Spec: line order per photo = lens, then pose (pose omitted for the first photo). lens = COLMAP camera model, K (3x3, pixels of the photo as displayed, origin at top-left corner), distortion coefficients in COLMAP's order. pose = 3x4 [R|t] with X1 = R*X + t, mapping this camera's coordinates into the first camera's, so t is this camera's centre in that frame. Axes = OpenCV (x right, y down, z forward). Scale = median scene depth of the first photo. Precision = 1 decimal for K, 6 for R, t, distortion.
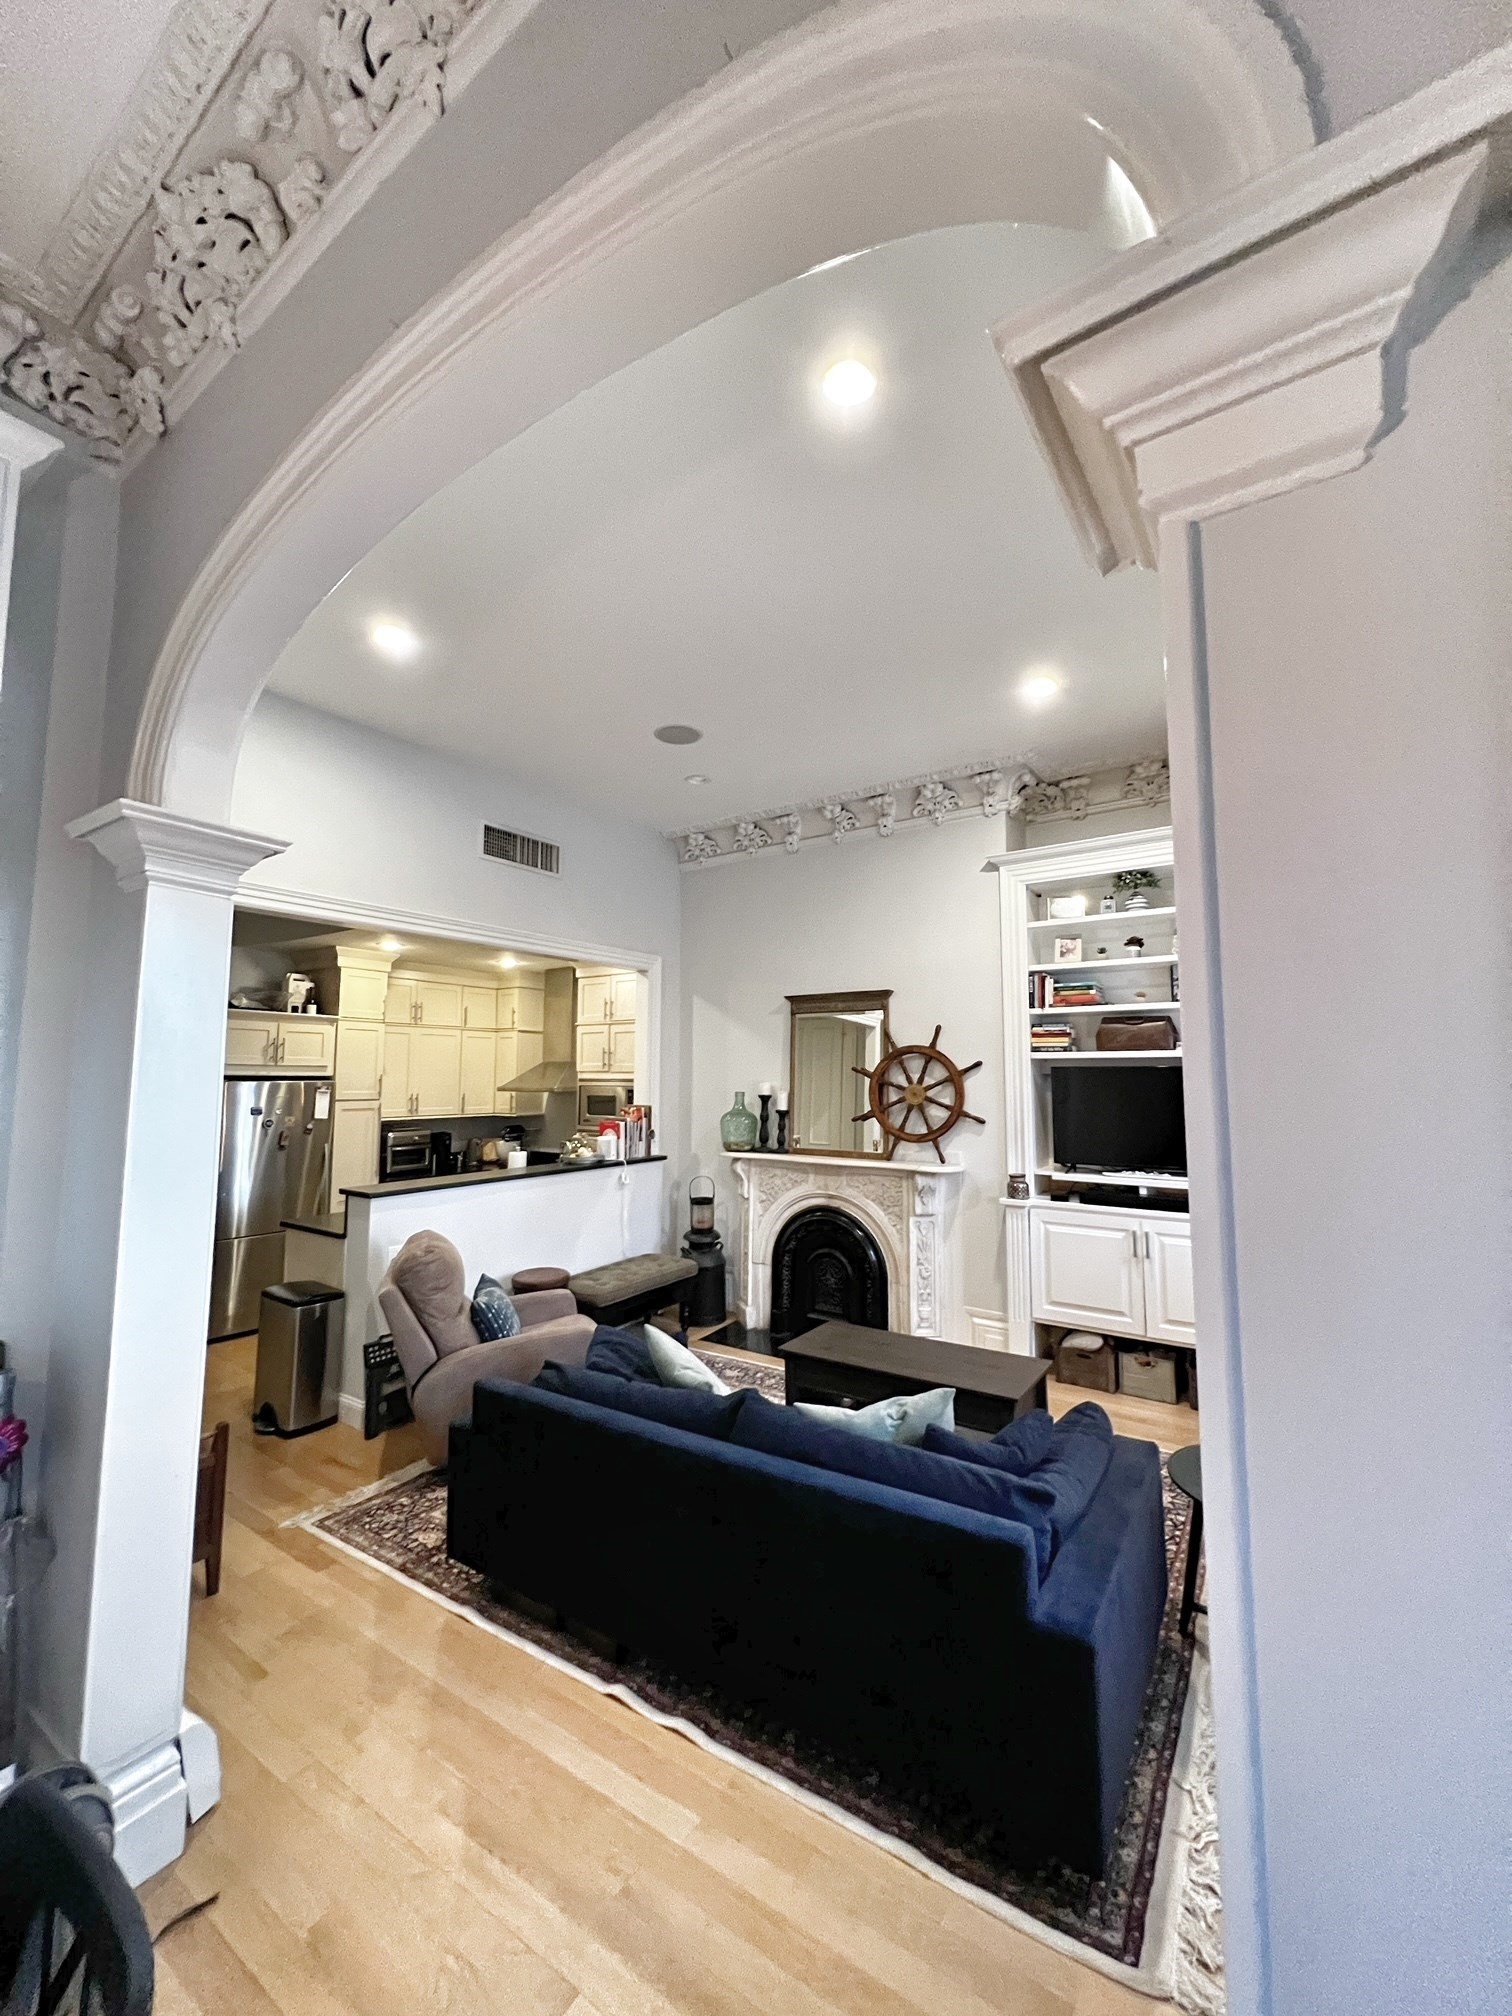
lens RADIAL K [[782.7, 0, 756.0], [0, 782.7, 1008.0], [0, 0, 1]] dist [-0.000347, 0.000000]
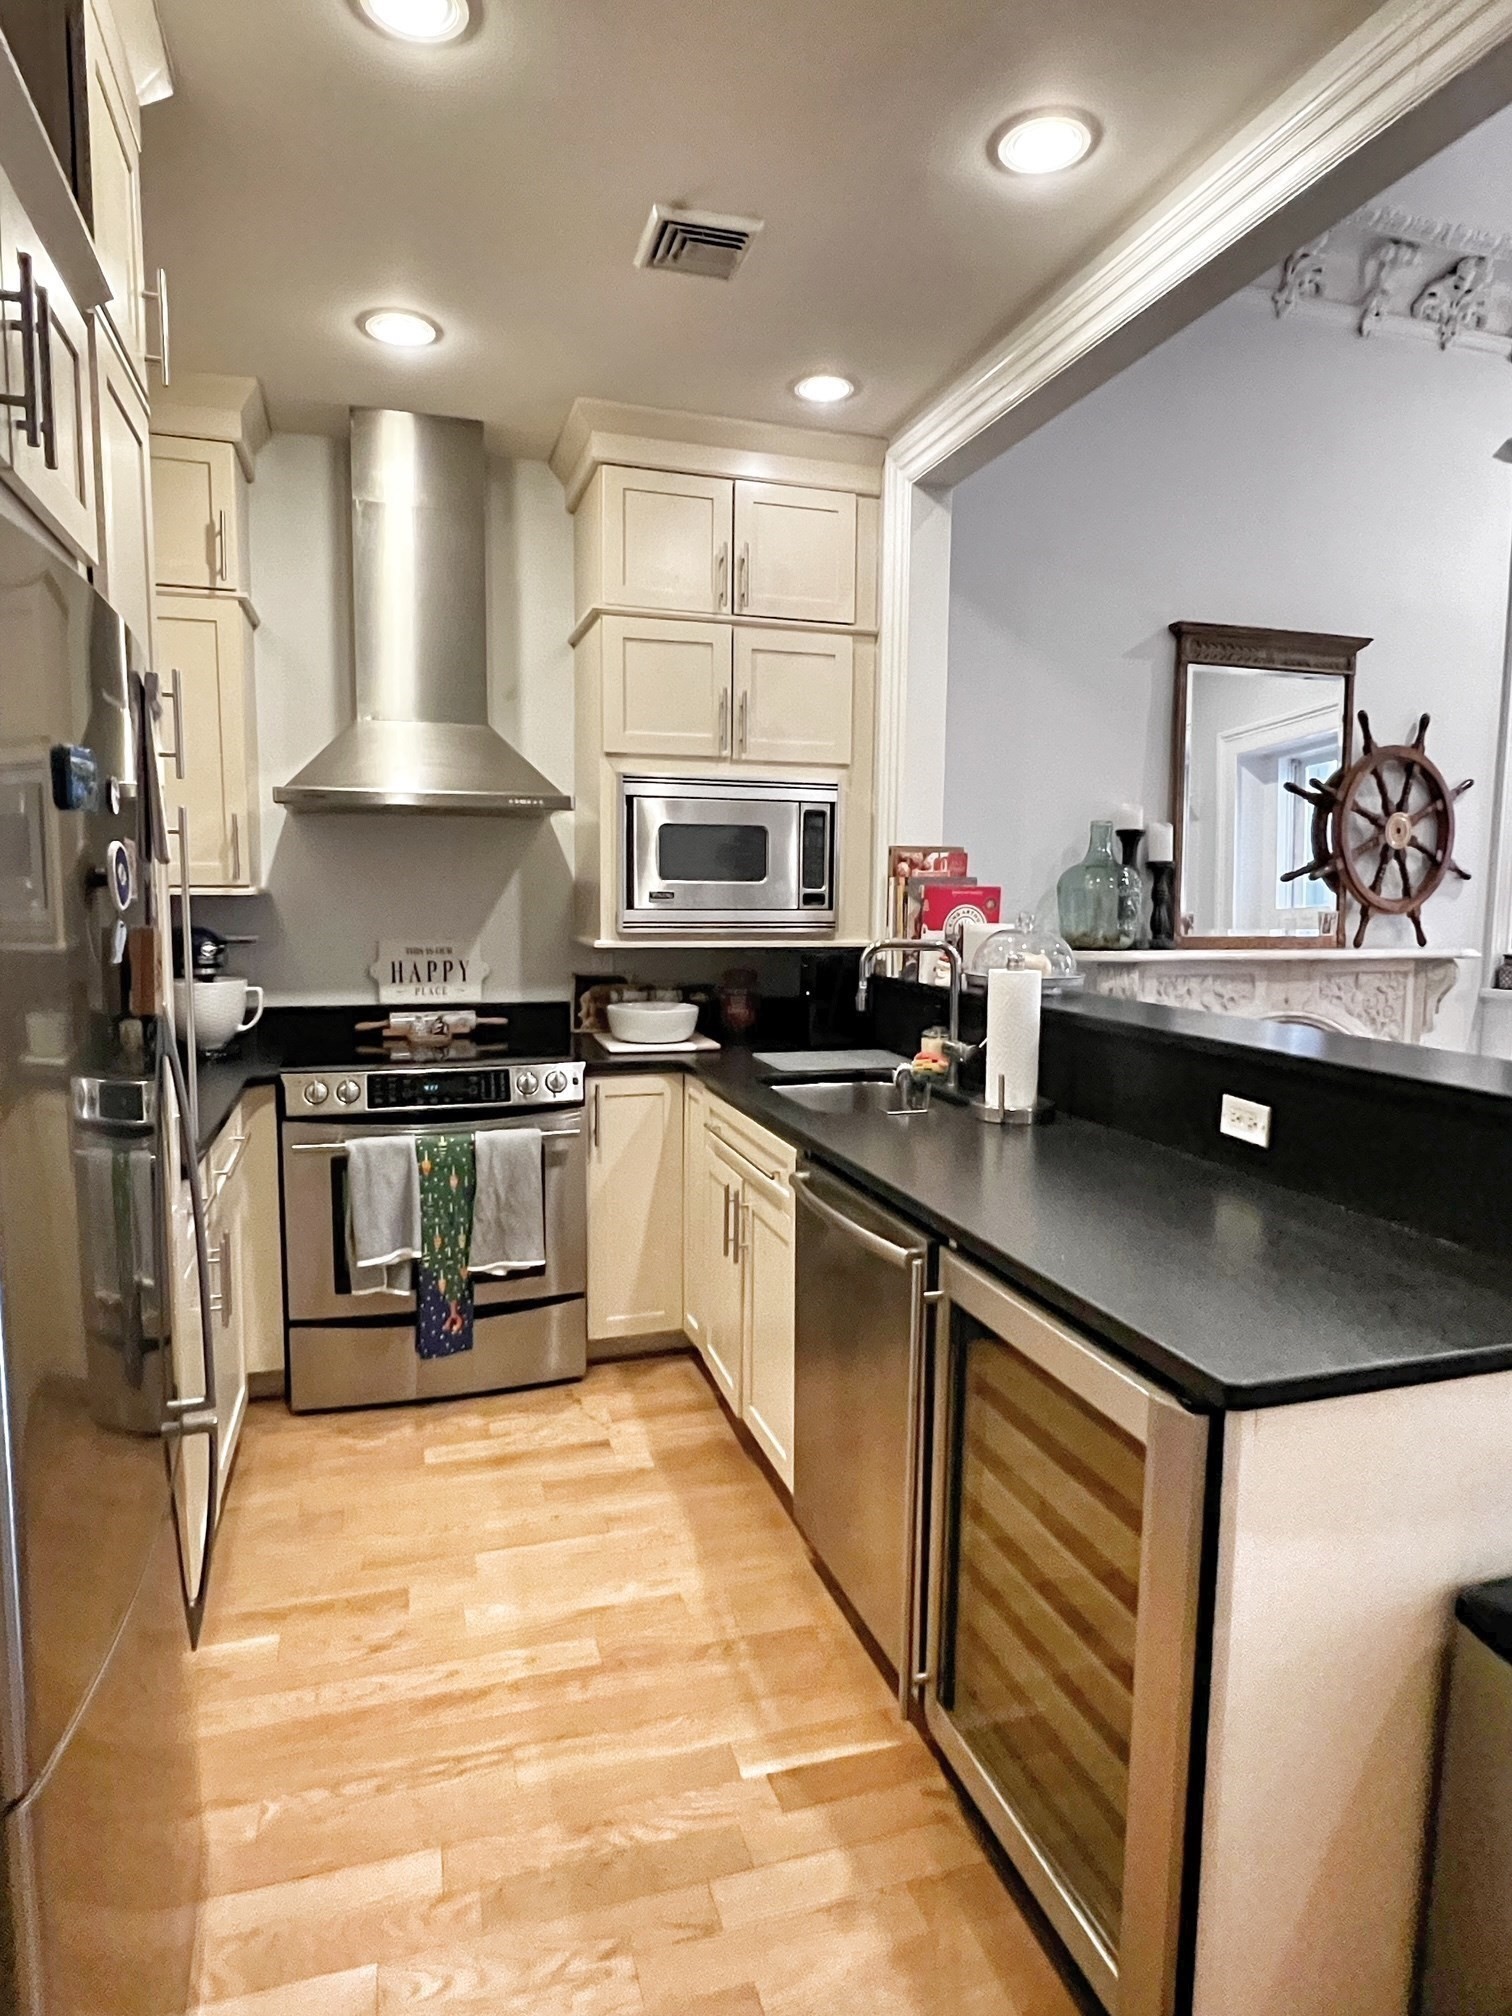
lens RADIAL K [[1169.6, 0, 756.0], [0, 1169.6, 1008.0], [0, 0, 1]] dist [-0.024976, -0.000035]
pose [[0.625715, -0.079075, 0.776033, -0.663635], [-0.075641, 0.984010, 0.161256, 0.117335], [-0.776375, -0.159600, 0.609729, 0.710424]]
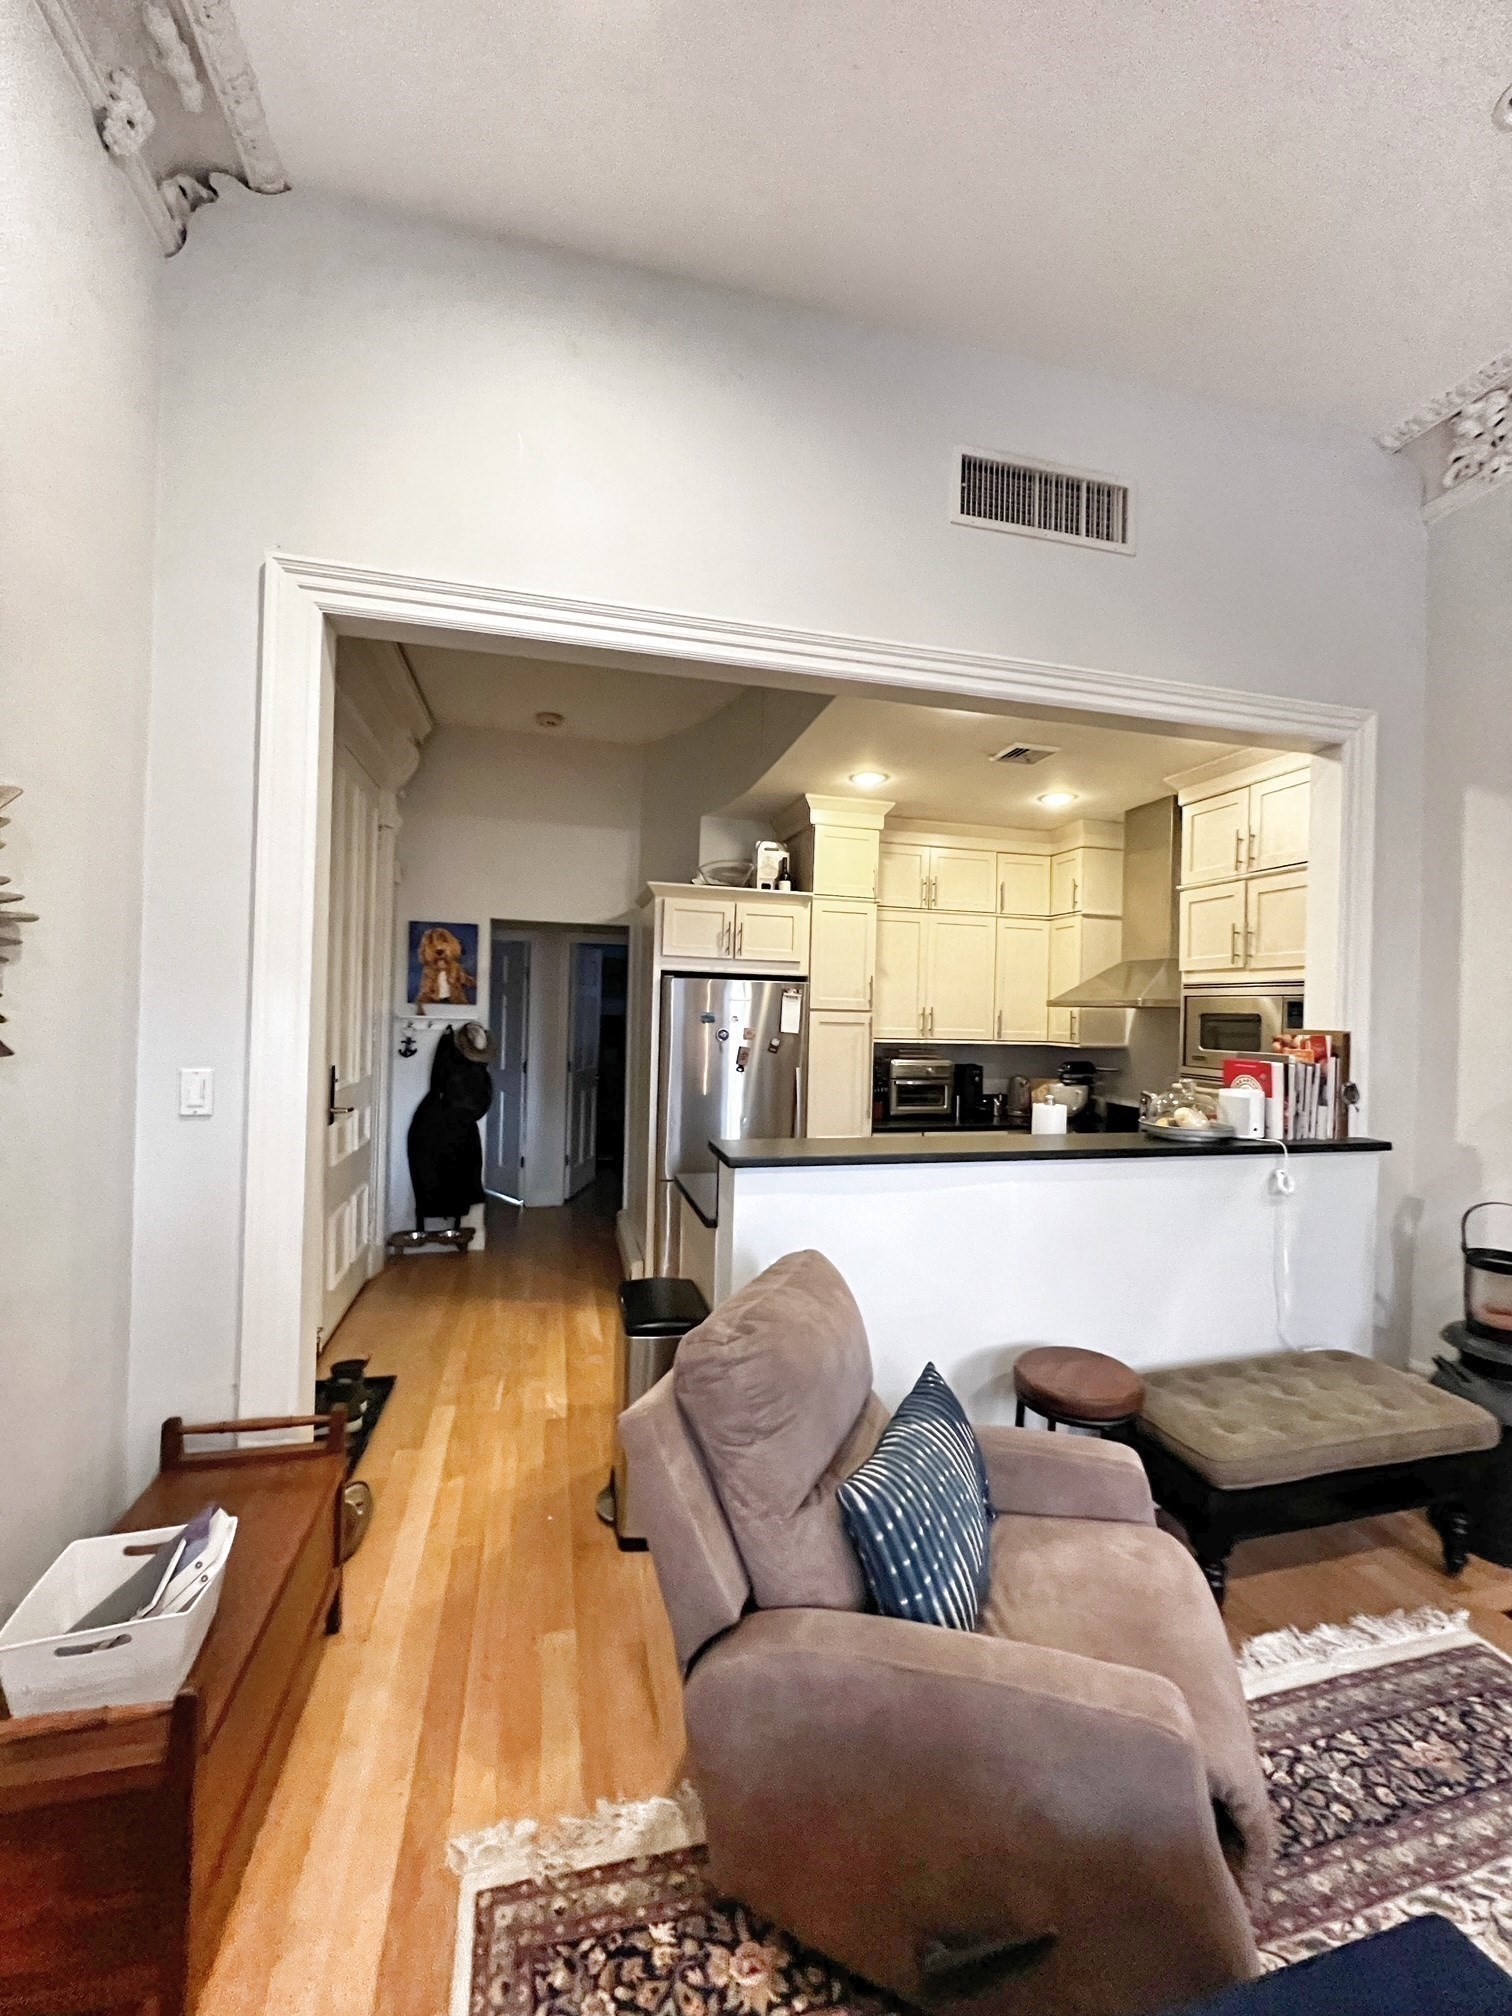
lens RADIAL K [[800.6, 0, 756.0], [0, 800.6, 1008.0], [0, 0, 1]] dist [-0.002201, -0.000065]
pose [[0.742825, 0.014882, -0.669320, -0.078560], [0.036452, 0.997371, 0.062631, 0.068087], [0.668492, -0.070922, 0.740330, 0.414333]]
